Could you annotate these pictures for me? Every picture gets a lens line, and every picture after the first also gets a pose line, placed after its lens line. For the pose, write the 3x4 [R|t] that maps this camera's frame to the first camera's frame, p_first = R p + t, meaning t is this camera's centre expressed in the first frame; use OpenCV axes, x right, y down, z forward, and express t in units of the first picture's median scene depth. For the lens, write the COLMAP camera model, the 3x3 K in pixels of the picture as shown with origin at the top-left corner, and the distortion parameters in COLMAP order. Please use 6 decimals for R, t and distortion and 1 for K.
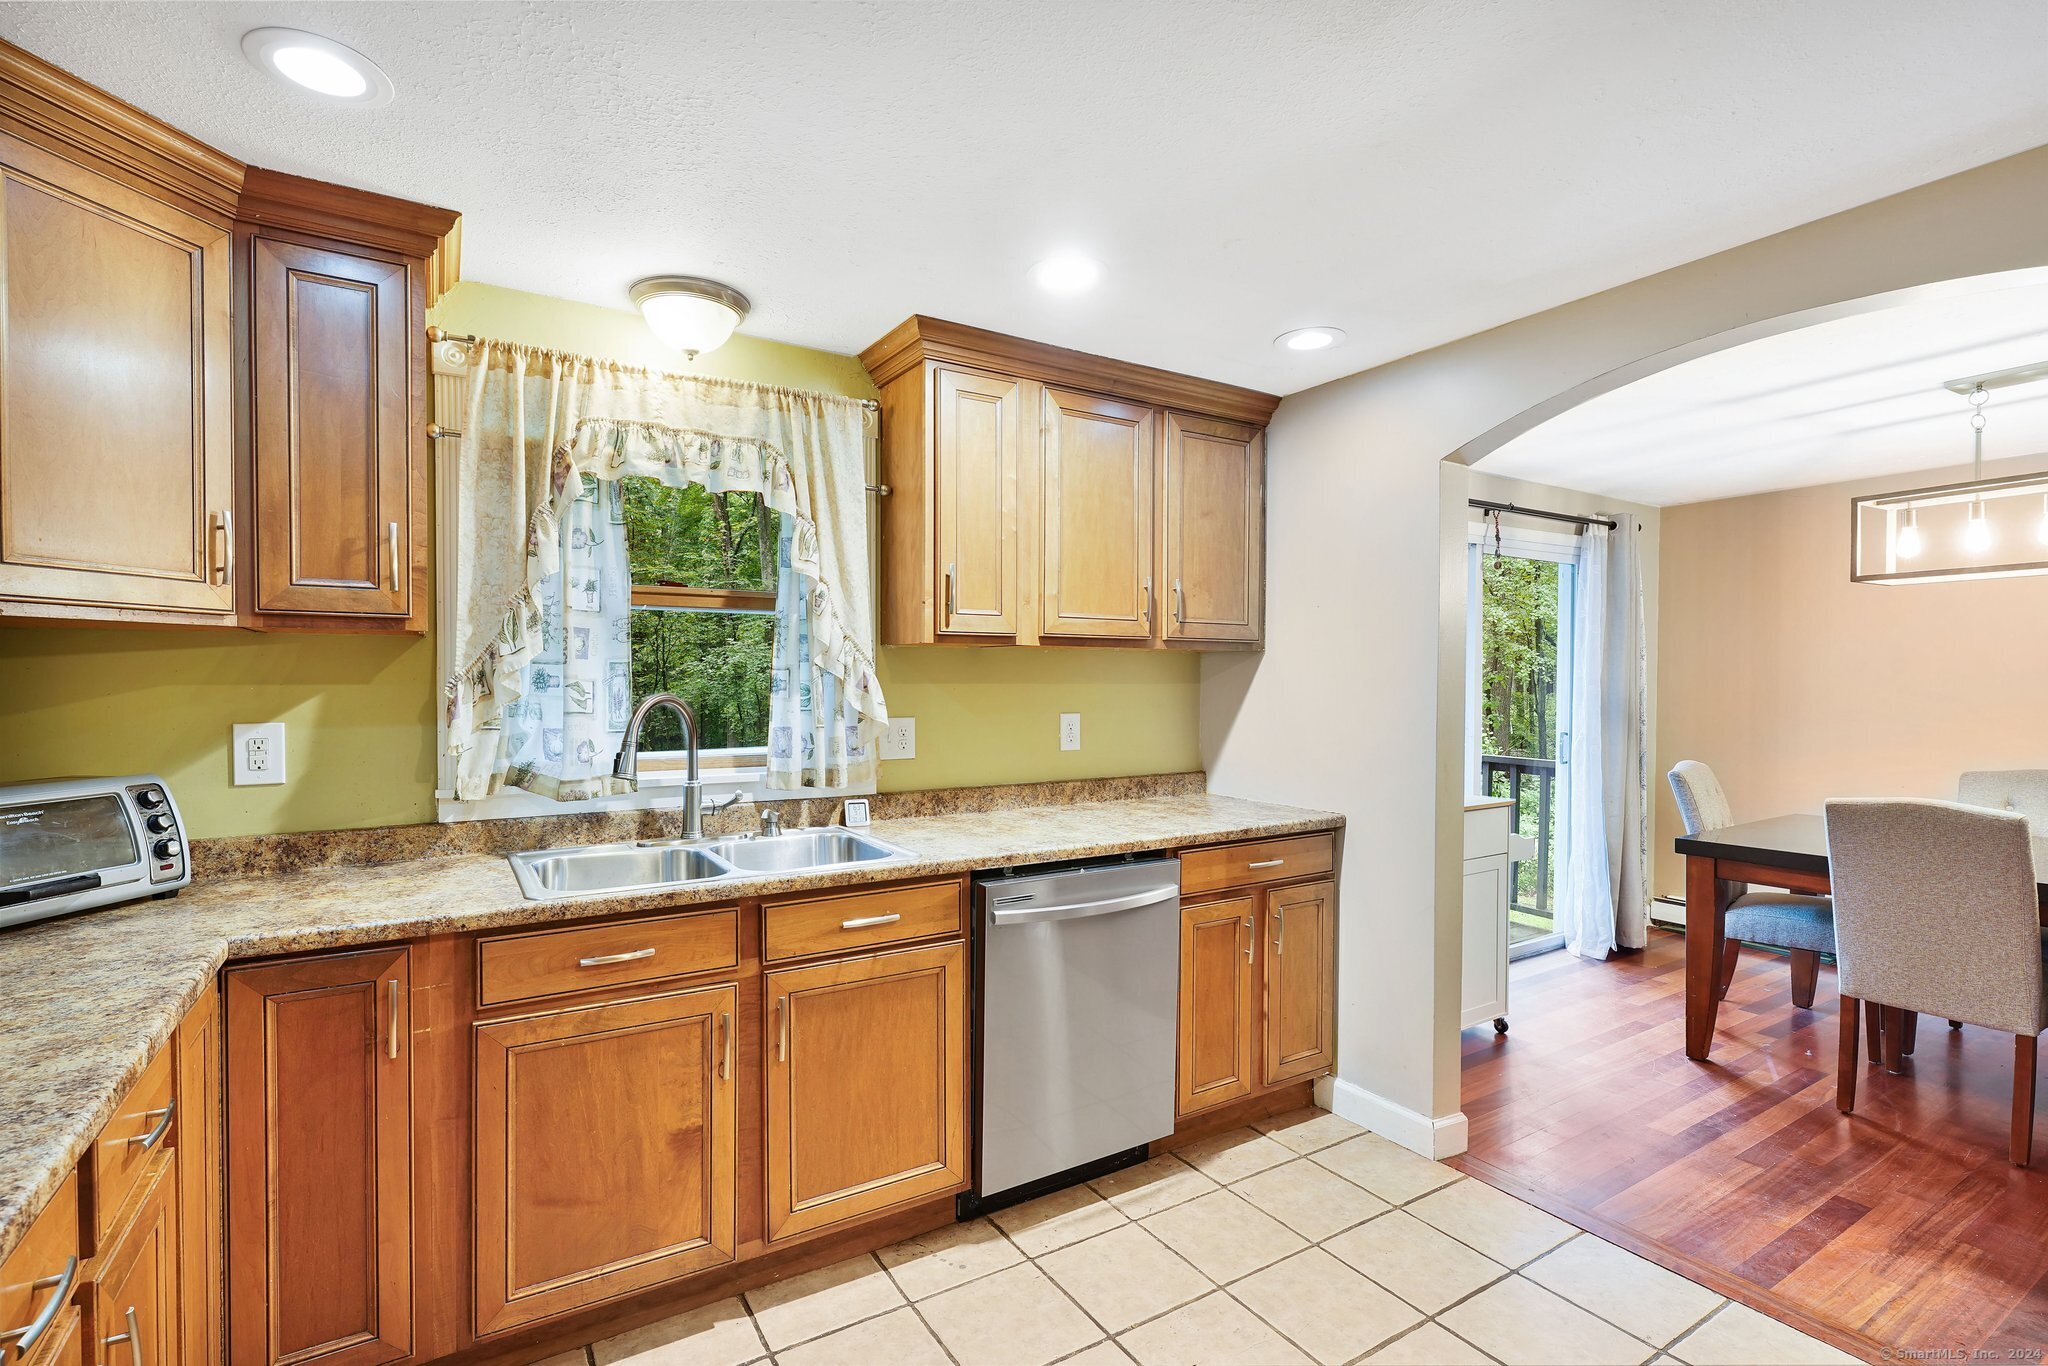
lens RADIAL K [[941.3, 0, 1023.9], [0, 941.3, 685.2], [0, 0, 1]] dist [0.001932, -0.000683]
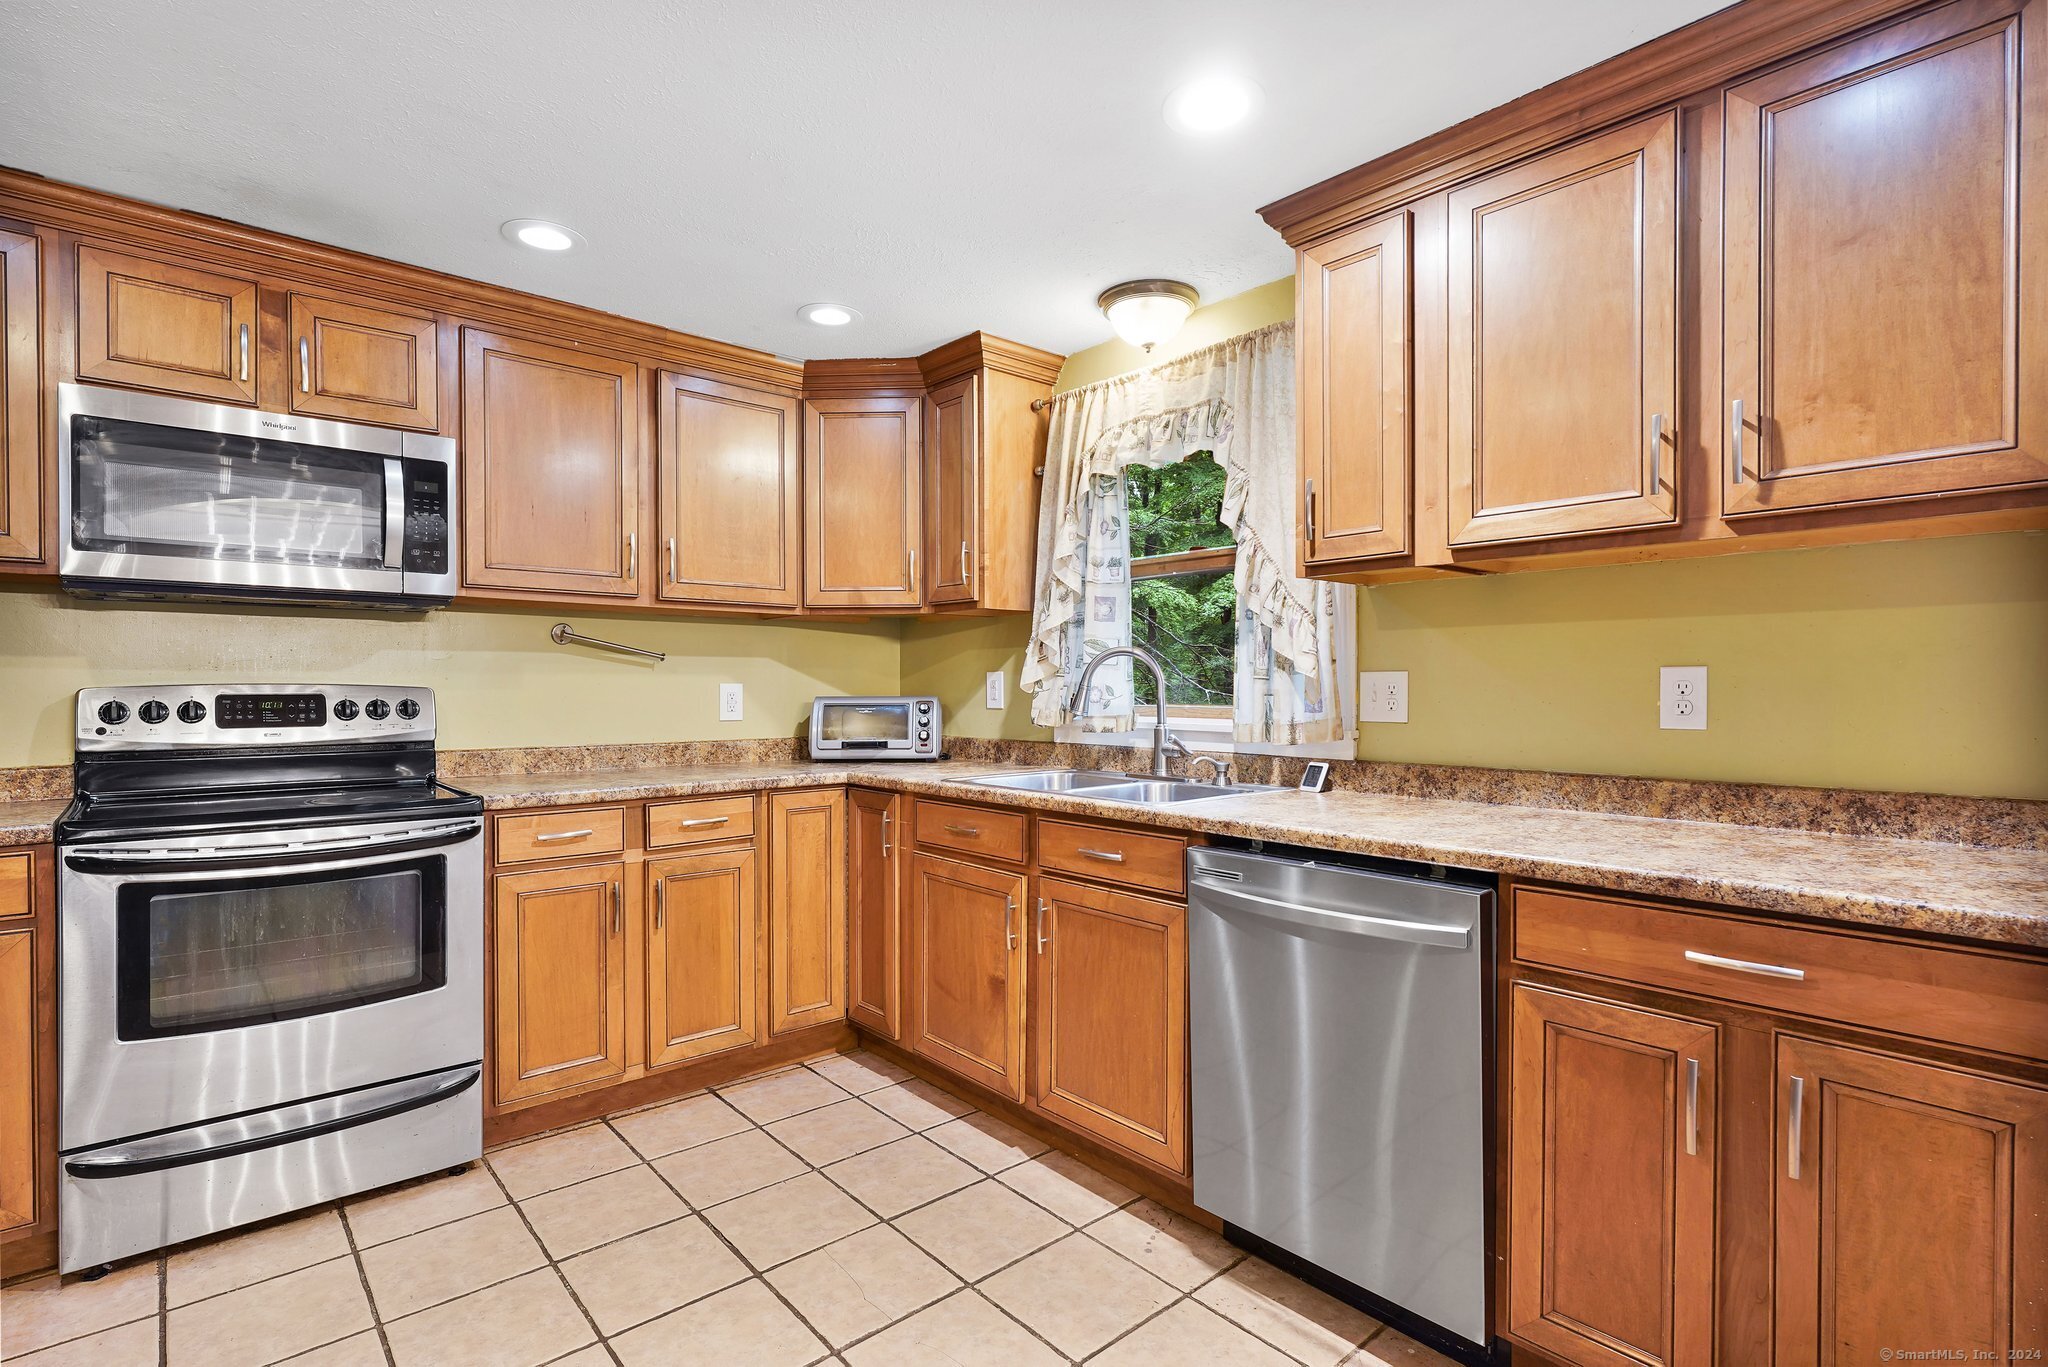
lens RADIAL K [[1001.2, 0, 1022.2], [0, 1001.2, 686.7], [0, 0, 1]] dist [0.000259, 0.000086]
pose [[0.166156, -0.001785, -0.986098, 0.721540], [-0.004806, 0.999985, -0.002620, 0.055231], [0.986088, 0.005175, 0.166145, 0.581278]]
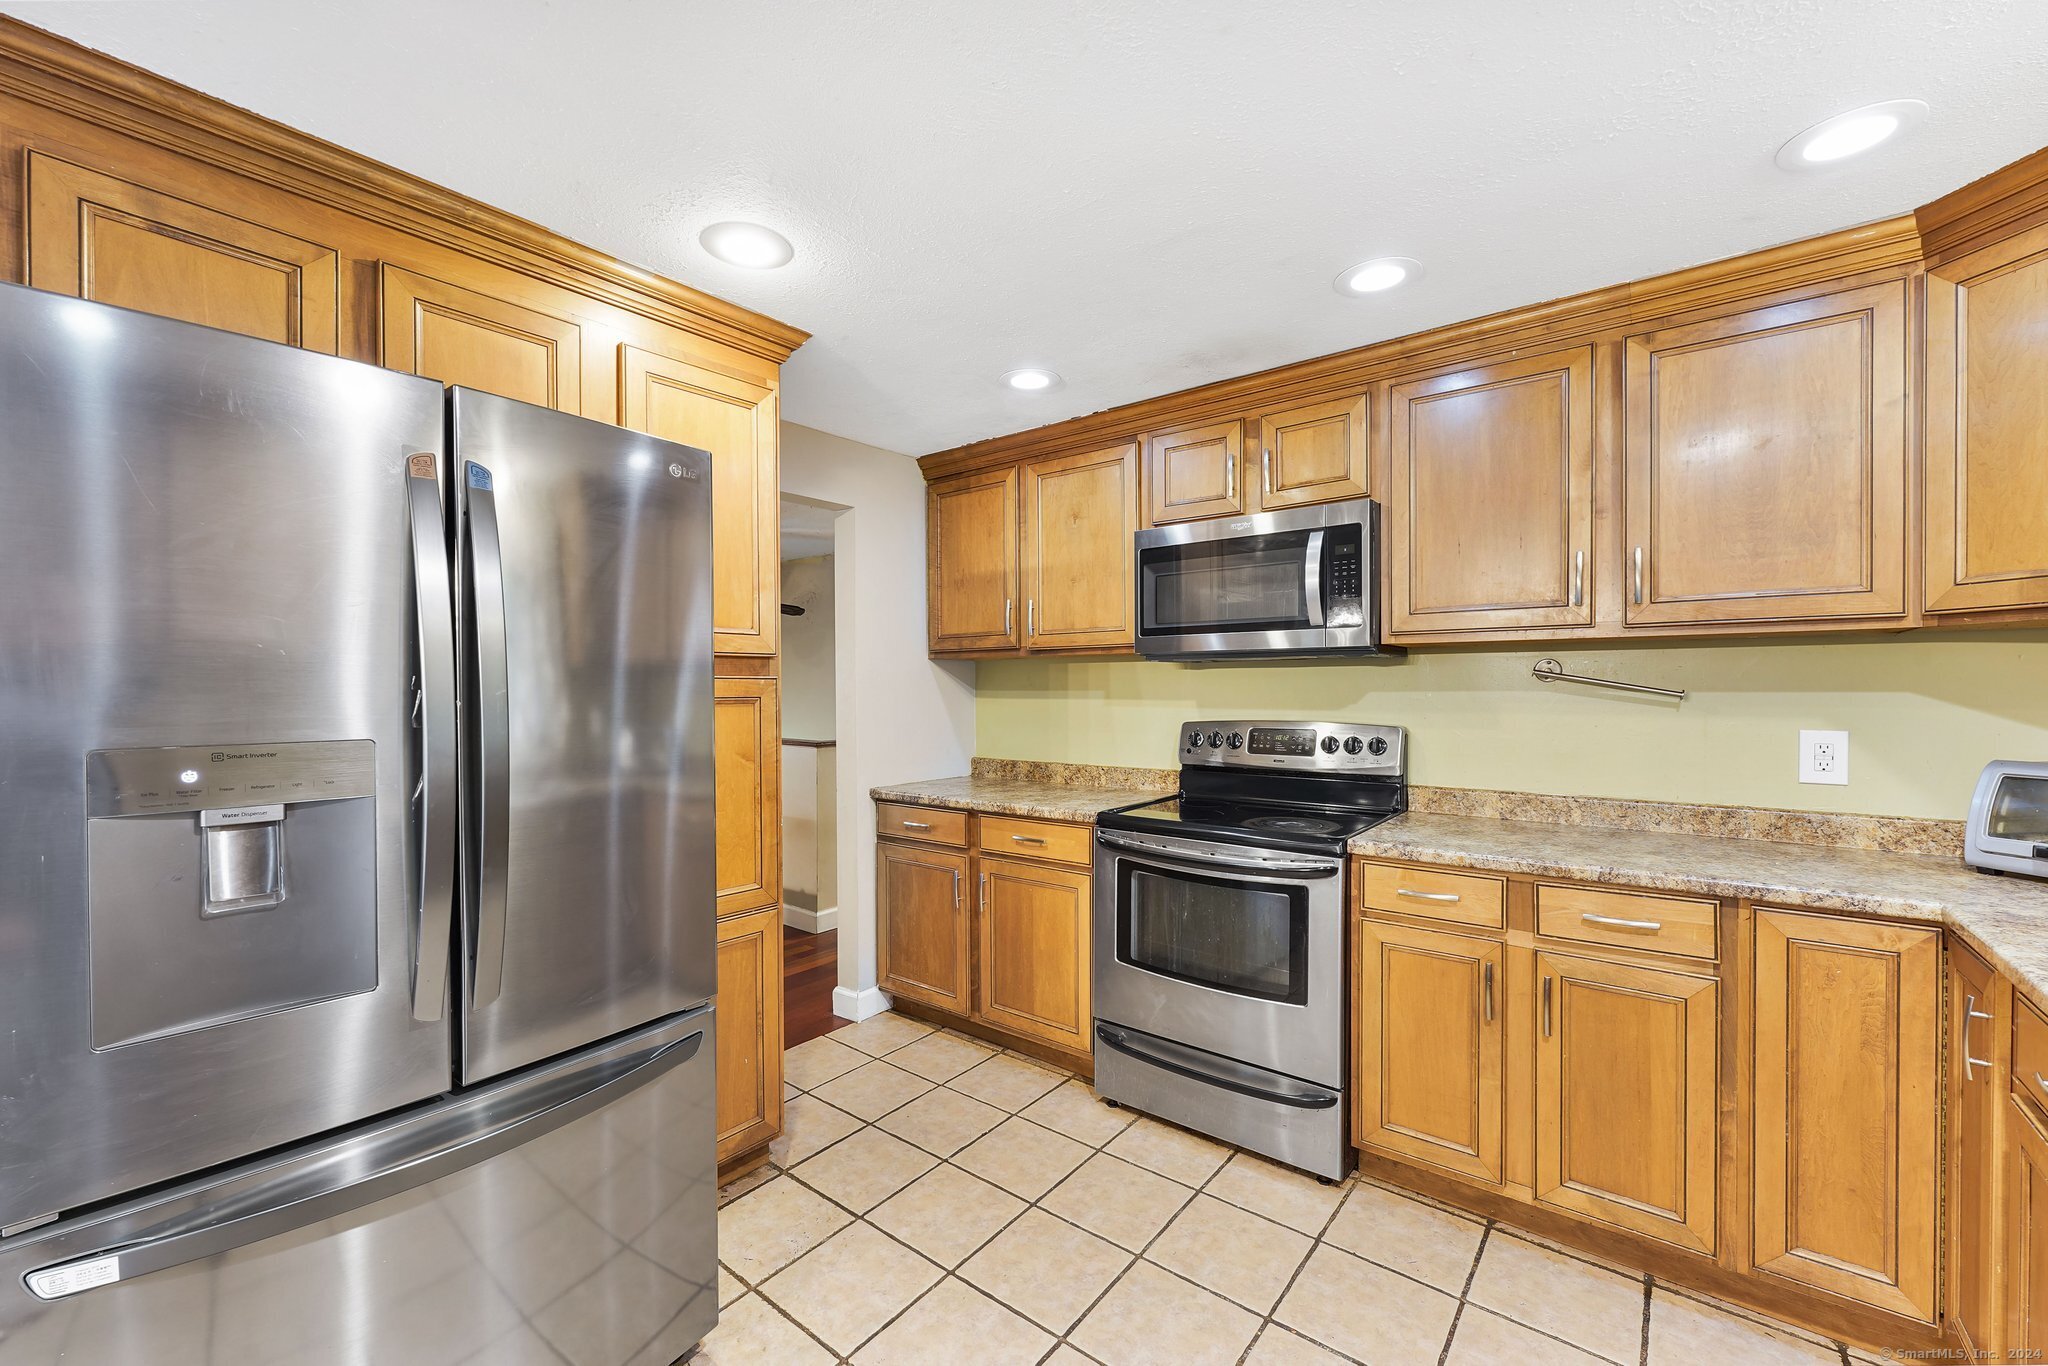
lens RADIAL K [[831.0, 0, 1023.4], [0, 831.0, 690.9], [0, 0, 1]] dist [-0.002147, 0.000327]
pose [[-0.942886, 0.006015, -0.333062, 0.270740], [0.002067, 0.999923, 0.012207, -0.000488], [0.333110, 0.010821, -0.942826, 0.910202]]
